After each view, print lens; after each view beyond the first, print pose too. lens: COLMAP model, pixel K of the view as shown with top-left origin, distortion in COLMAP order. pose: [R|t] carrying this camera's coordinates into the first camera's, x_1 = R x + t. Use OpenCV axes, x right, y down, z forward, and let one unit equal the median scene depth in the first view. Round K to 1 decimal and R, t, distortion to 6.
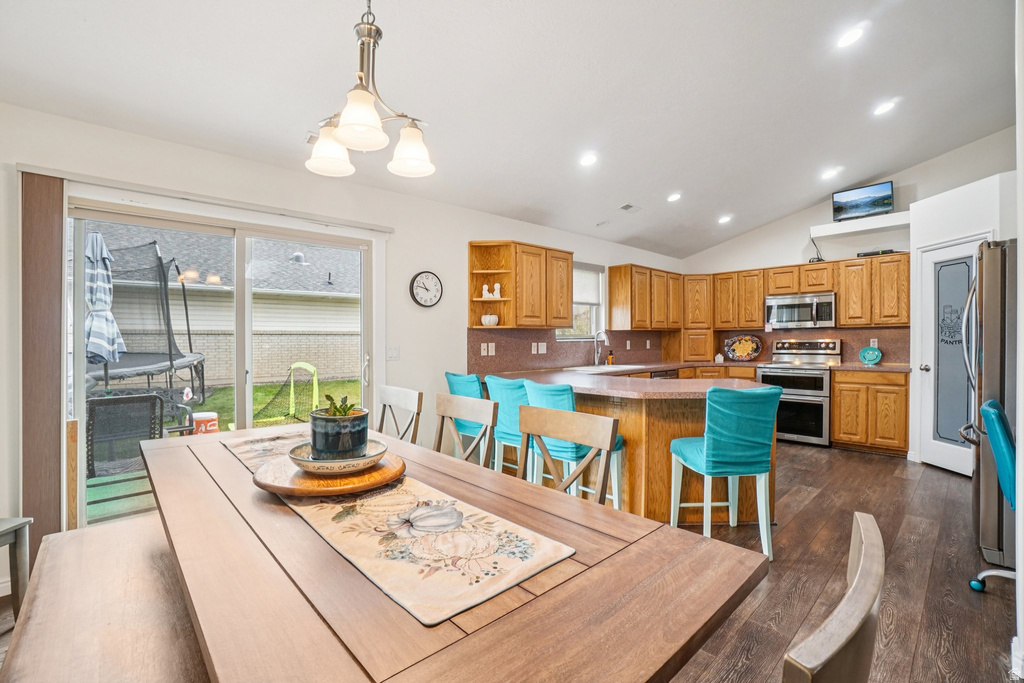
lens RADIAL K [[456.0, 0, 512.0], [0, 456.0, 341.5], [0, 0, 1]] dist [-0.000878, 0.000391]
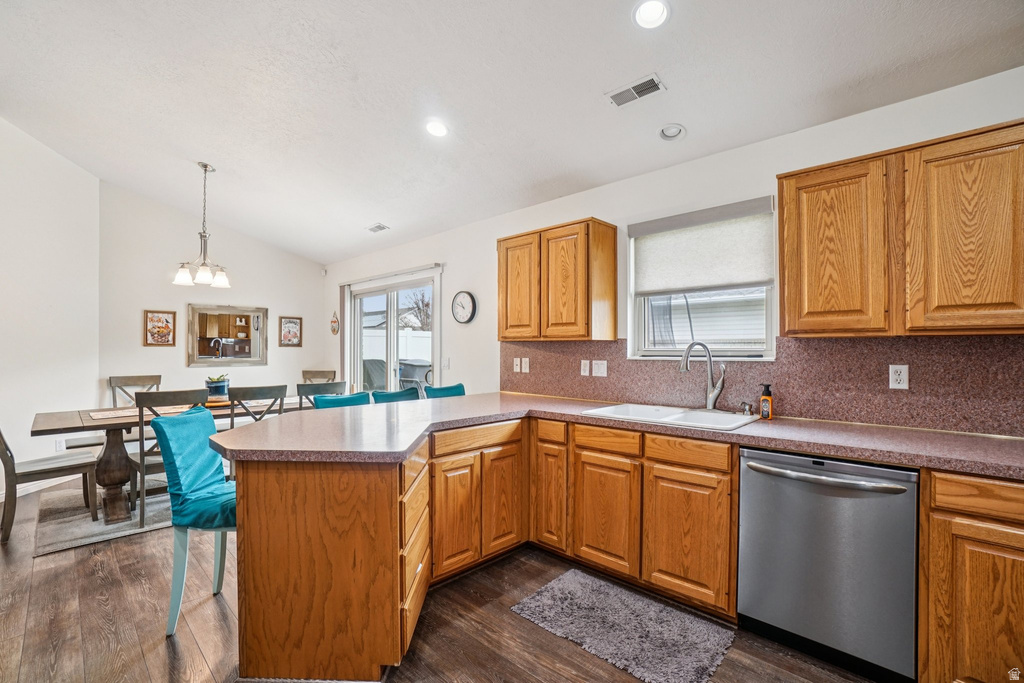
lens RADIAL K [[463.8, 0, 512.0], [0, 463.8, 341.5], [0, 0, 1]] dist [-0.037643, 0.000081]
pose [[0.033049, -0.013823, -0.999358, 0.681338], [-0.018957, 0.999716, -0.014455, -0.011941], [0.999274, 0.019423, 0.032777, 0.782359]]
